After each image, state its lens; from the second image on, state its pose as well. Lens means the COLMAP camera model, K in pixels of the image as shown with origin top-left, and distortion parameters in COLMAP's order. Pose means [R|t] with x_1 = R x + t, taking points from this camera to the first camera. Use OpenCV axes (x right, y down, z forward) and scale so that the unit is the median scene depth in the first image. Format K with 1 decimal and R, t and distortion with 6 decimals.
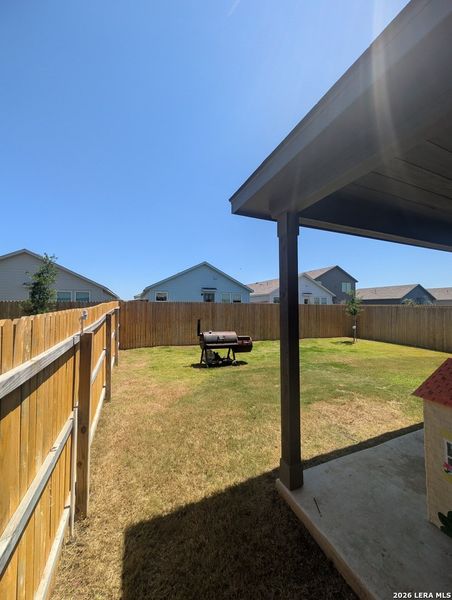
lens RADIAL K [[229.0, 0, 226.1], [0, 229.0, 301.6], [0, 0, 1]] dist [0.009010, 0.000378]
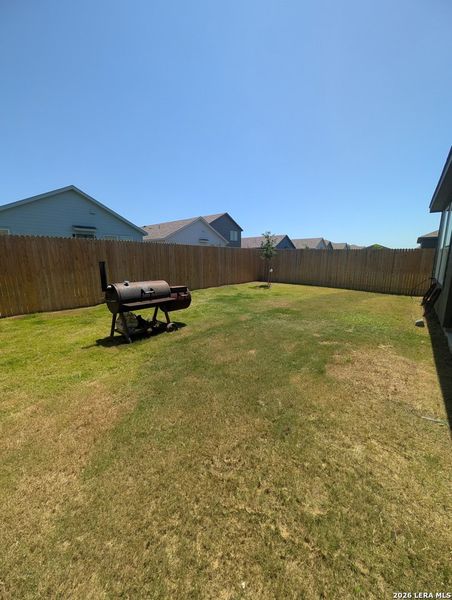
lens RADIAL K [[229.0, 0, 222.4], [0, 229.0, 298.9], [0, 0, 1]] dist [0.009010, 0.000378]
pose [[0.882276, -0.094145, 0.461222, -0.121341], [0.000514, 0.979989, 0.199053, 0.053721], [-0.470732, -0.175383, 0.864669, 0.352715]]
